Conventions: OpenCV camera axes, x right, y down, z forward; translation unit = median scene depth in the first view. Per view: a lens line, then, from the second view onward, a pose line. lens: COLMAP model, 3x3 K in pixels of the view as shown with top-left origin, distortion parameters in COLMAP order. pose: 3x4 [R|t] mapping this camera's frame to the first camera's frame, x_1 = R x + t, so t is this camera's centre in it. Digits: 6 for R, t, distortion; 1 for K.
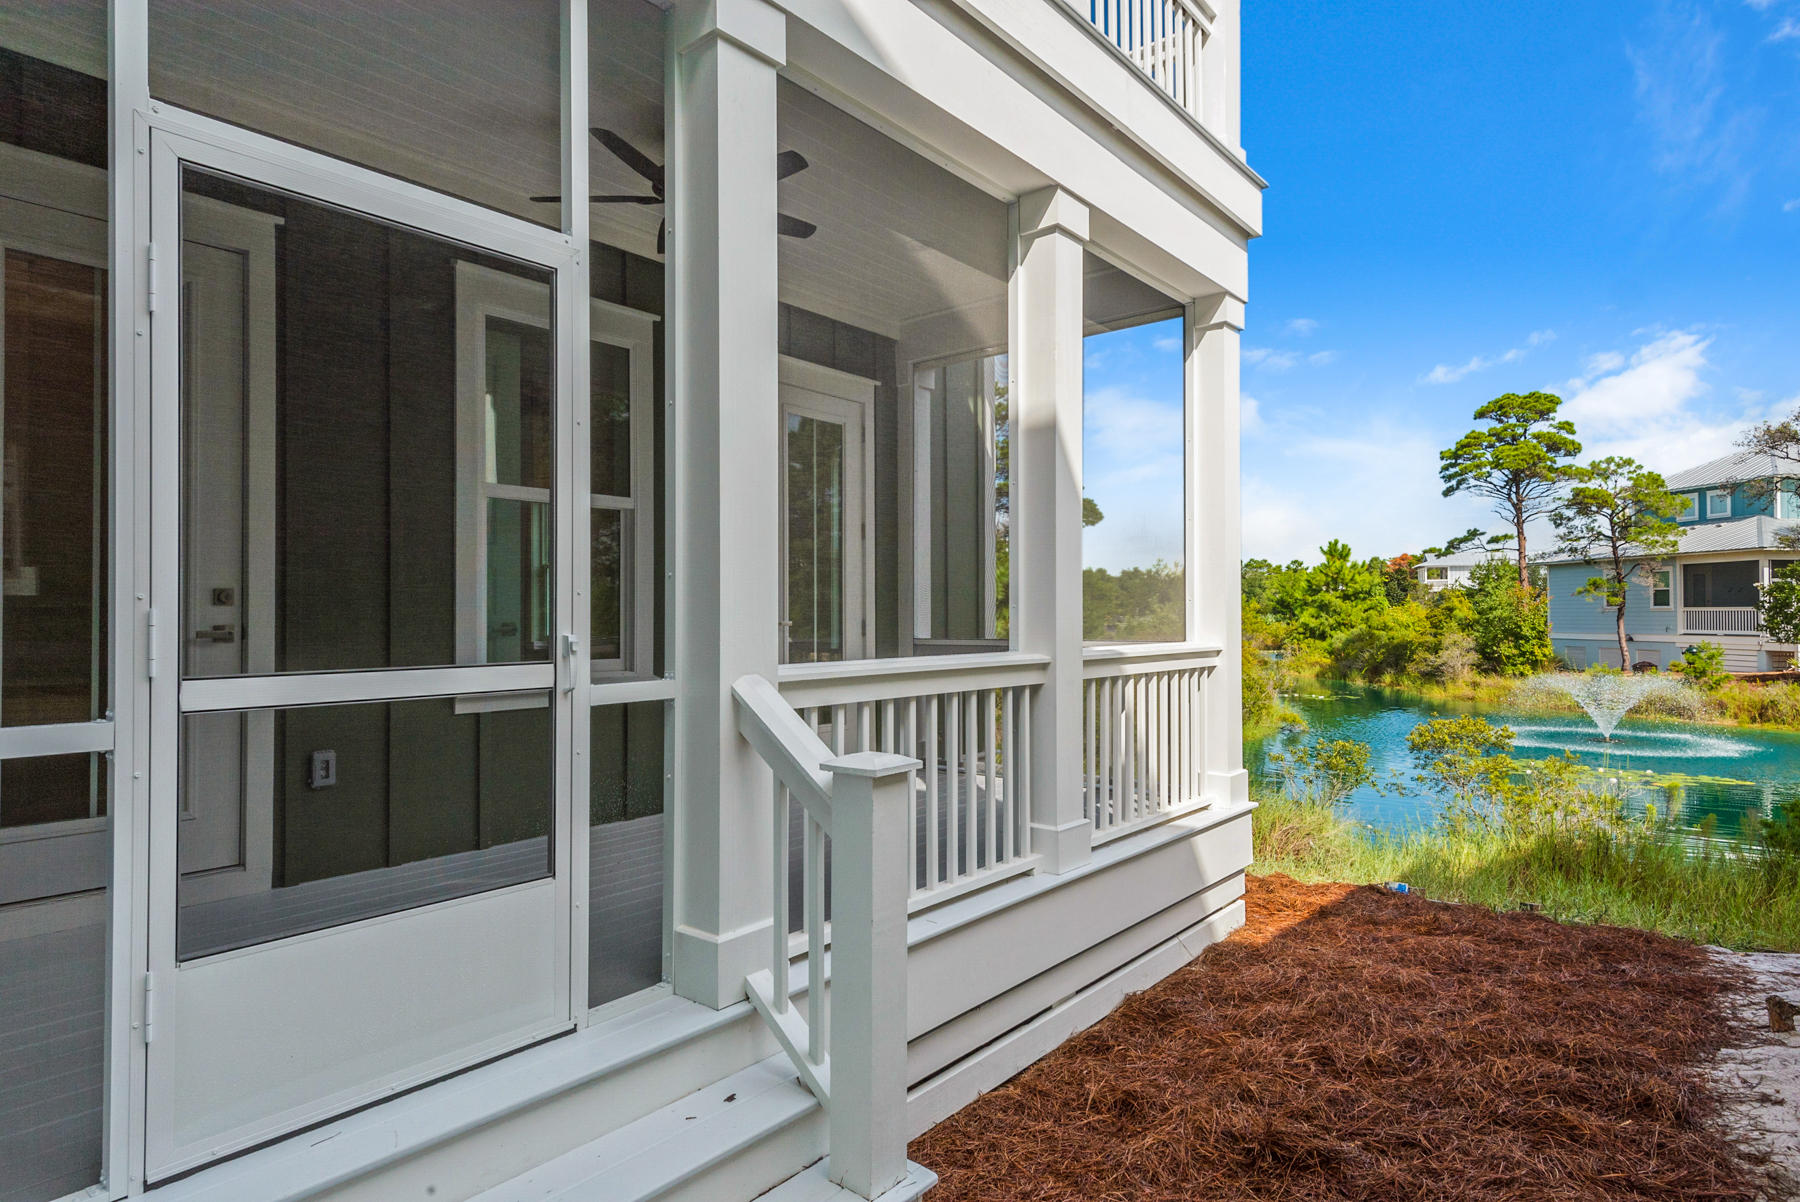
lens RADIAL K [[1053.1, 0, 900.0], [0, 1053.1, 601.0], [0, 0, 1]] dist [0.064753, -0.028580]
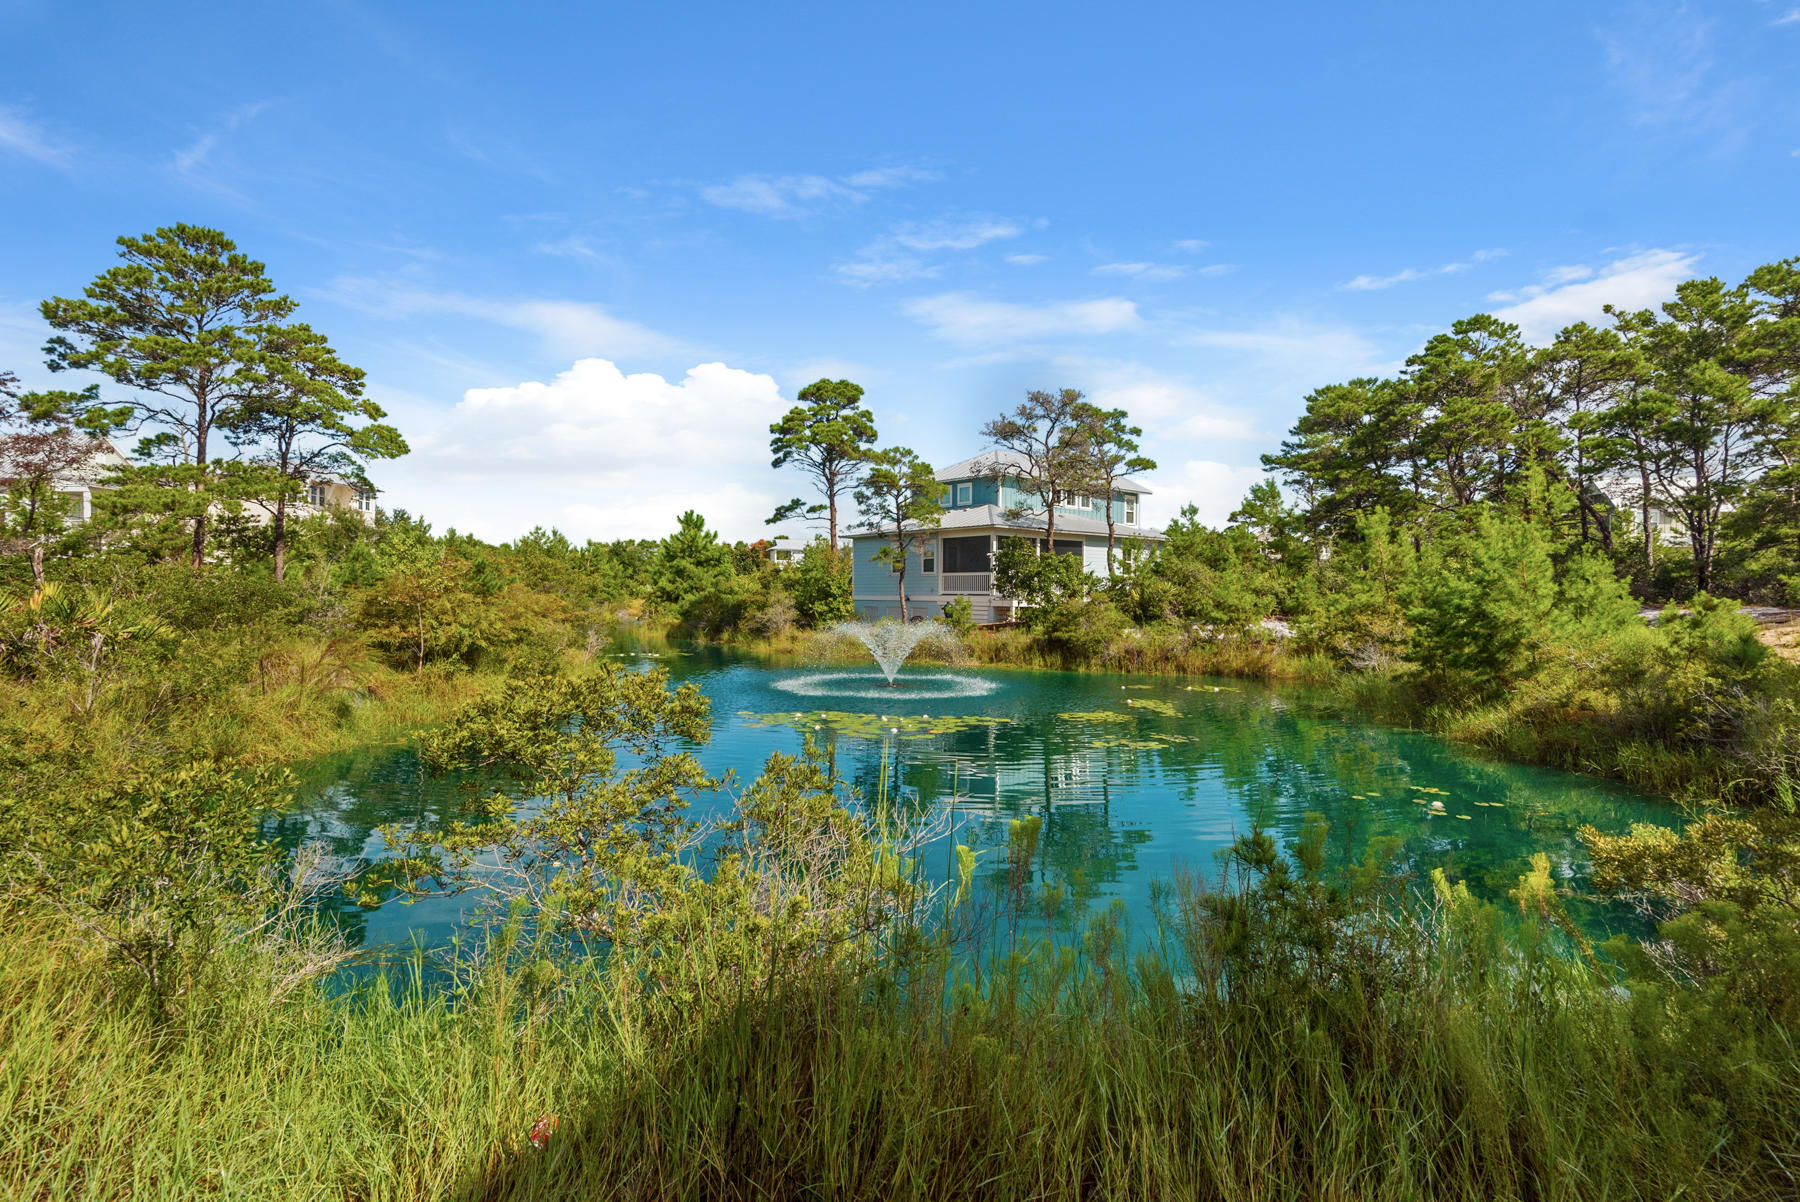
lens RADIAL K [[852.6, 0, 906.5], [0, 852.6, 603.4], [0, 0, 1]] dist [0.028069, -0.022795]
pose [[0.827265, 0.003632, 0.561800, 0.136897], [-0.016568, 0.999702, 0.017934, 0.023611], [-0.561567, -0.024144, 0.827079, 0.207071]]
